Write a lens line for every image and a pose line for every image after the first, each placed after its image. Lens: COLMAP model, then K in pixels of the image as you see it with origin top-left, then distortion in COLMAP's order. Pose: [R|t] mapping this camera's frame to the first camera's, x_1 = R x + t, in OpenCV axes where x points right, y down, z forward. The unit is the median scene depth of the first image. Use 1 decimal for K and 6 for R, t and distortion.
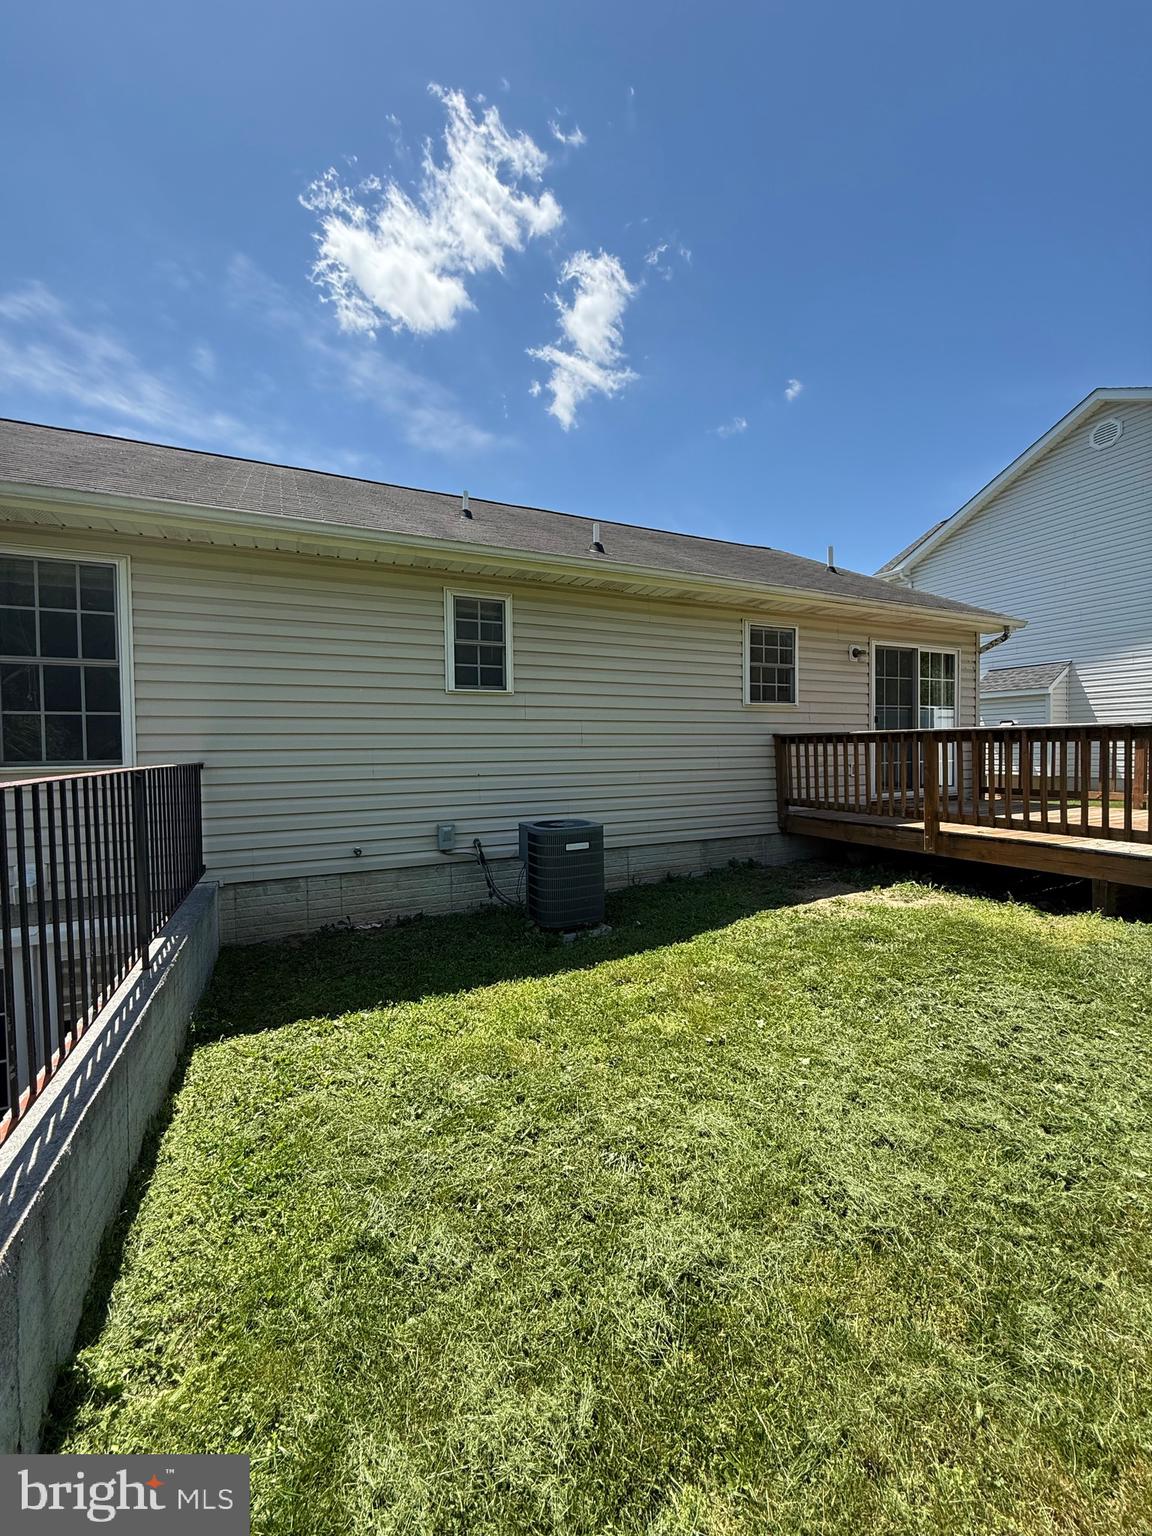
lens RADIAL K [[614.5, 0, 576.0], [0, 614.5, 768.0], [0, 0, 1]] dist [-0.005195, -0.000134]
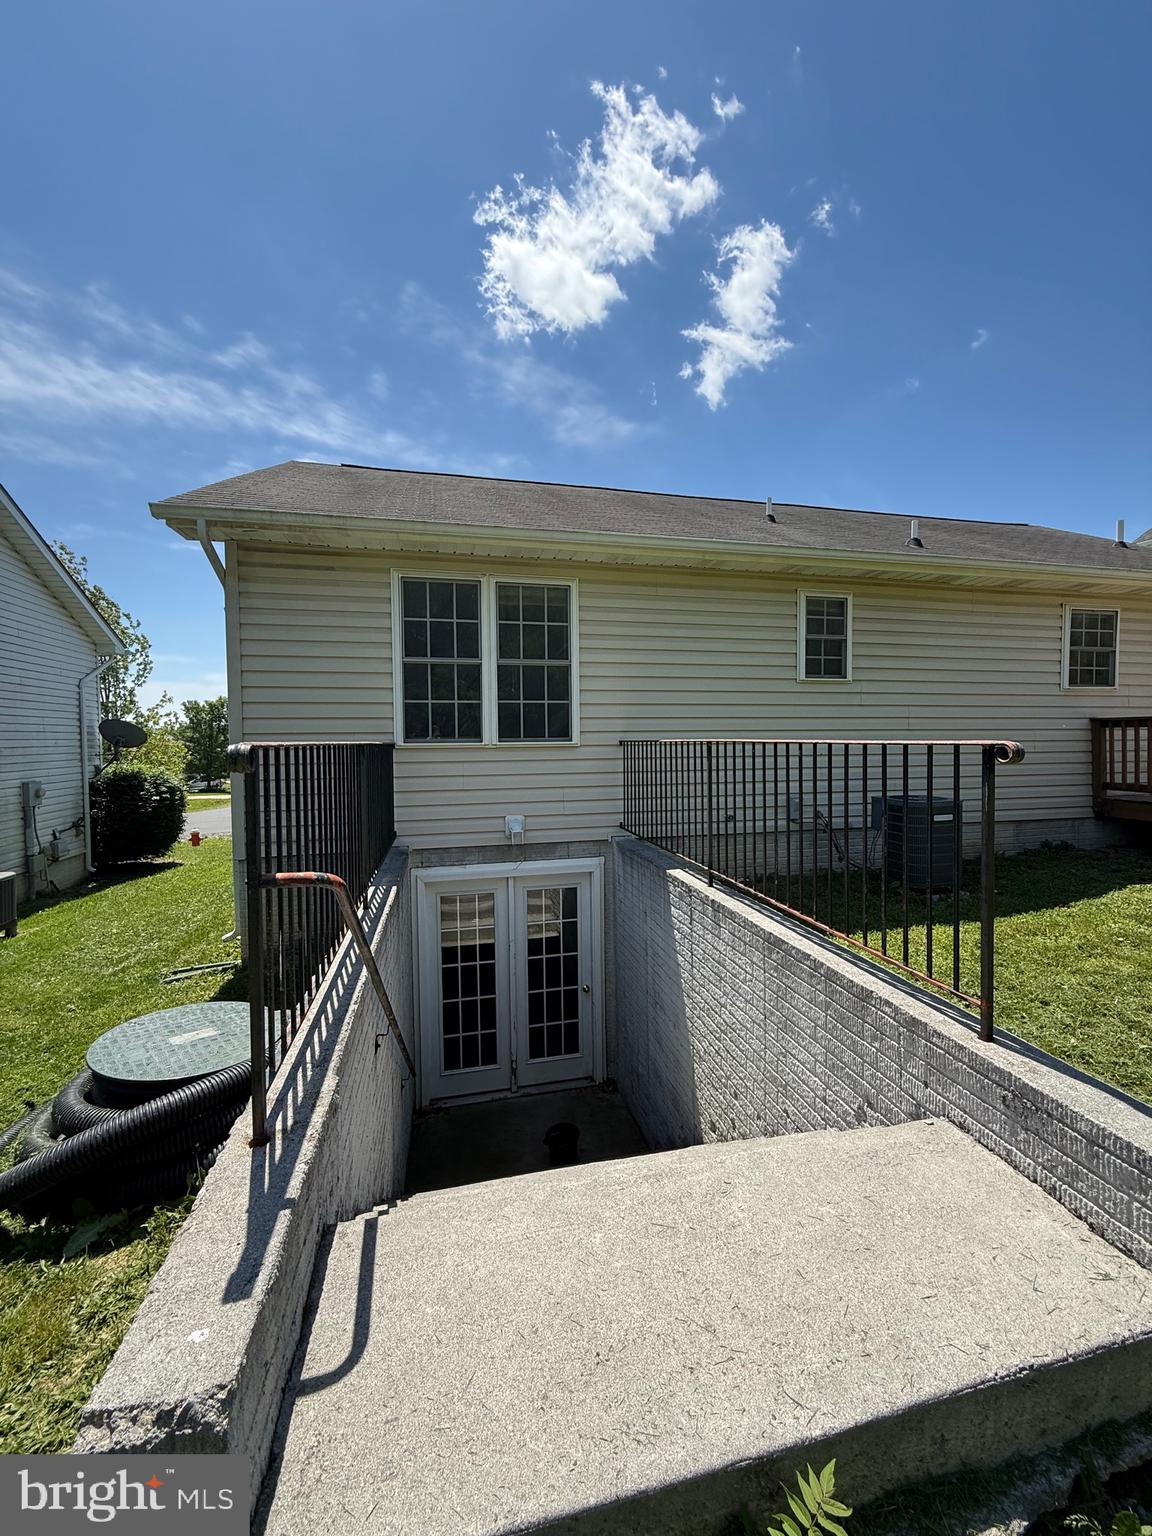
lens RADIAL K [[611.4, 0, 578.4], [0, 611.4, 763.6], [0, 0, 1]] dist [-0.000254, 0.000333]
pose [[0.975221, 0.013182, -0.220842, -0.254965], [-0.010680, 0.999865, 0.012520, 0.014645], [0.220977, -0.009851, 0.975229, -0.144936]]
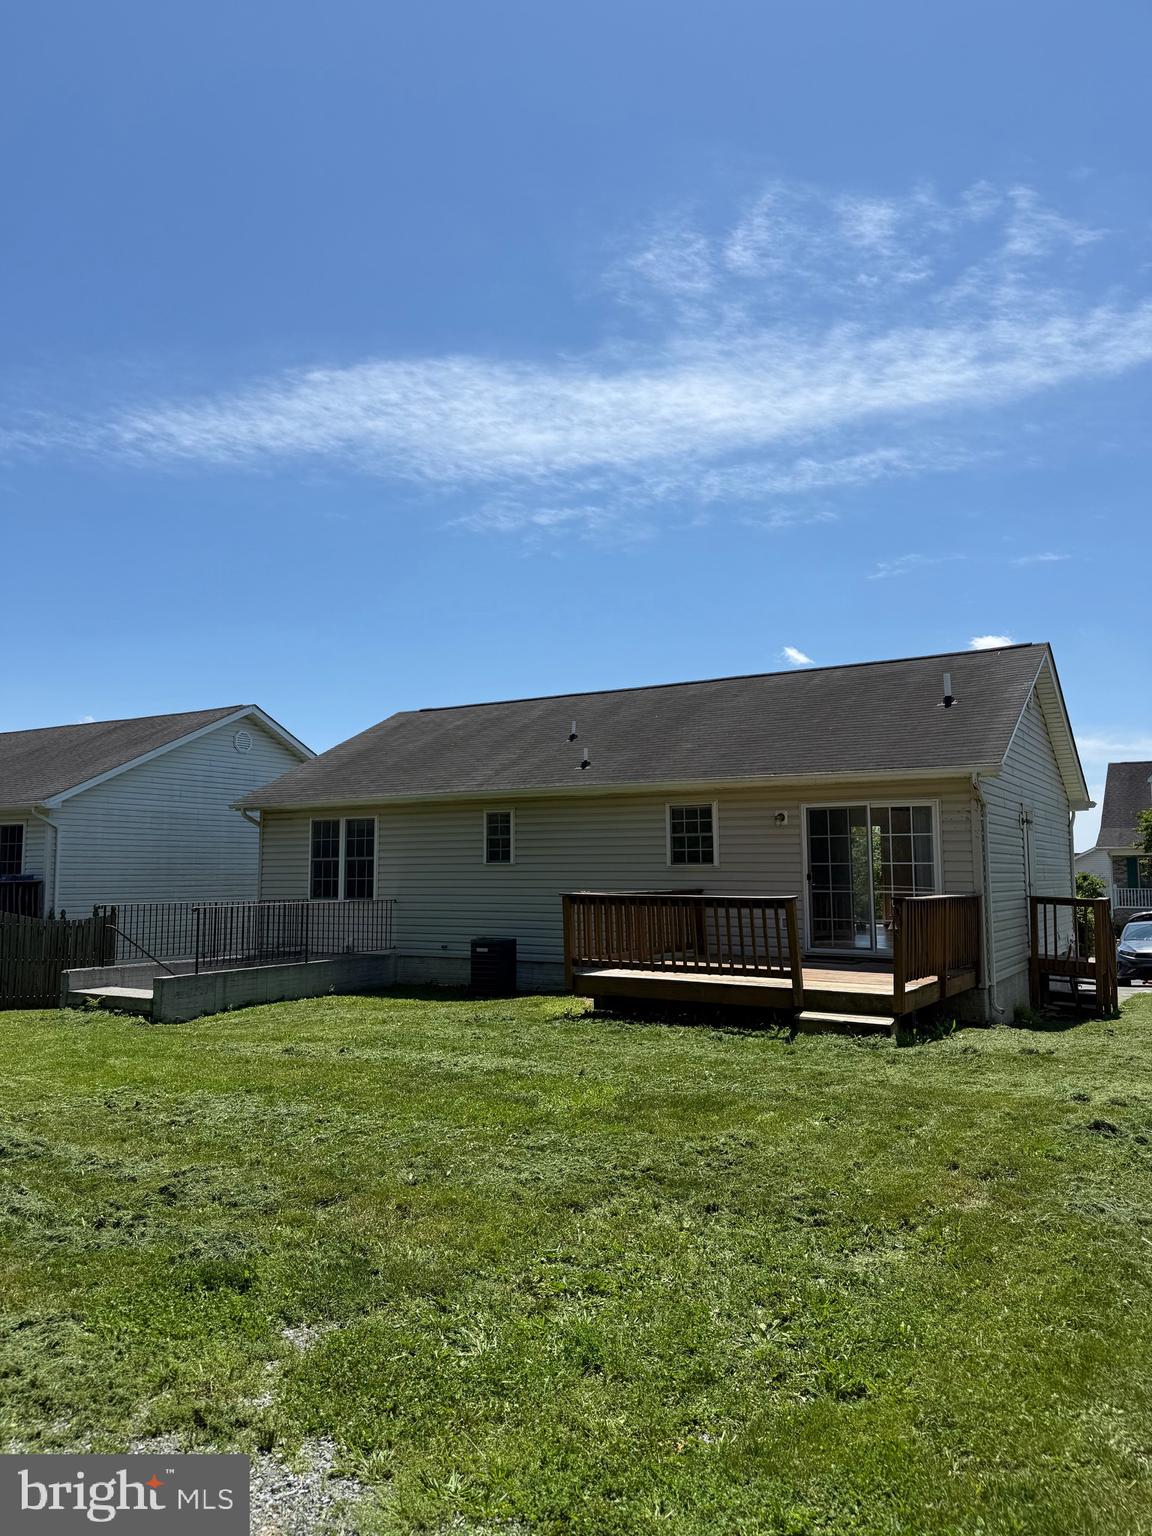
lens RADIAL K [[1079.6, 0, 576.0], [0, 1079.6, 768.0], [0, 0, 1]] dist [0.047931, -0.054567]
pose [[0.535884, -0.055196, -0.842486, 1.937050], [-0.014151, 0.997133, -0.074329, -0.126737], [0.844173, 0.051754, 0.533566, -0.372887]]
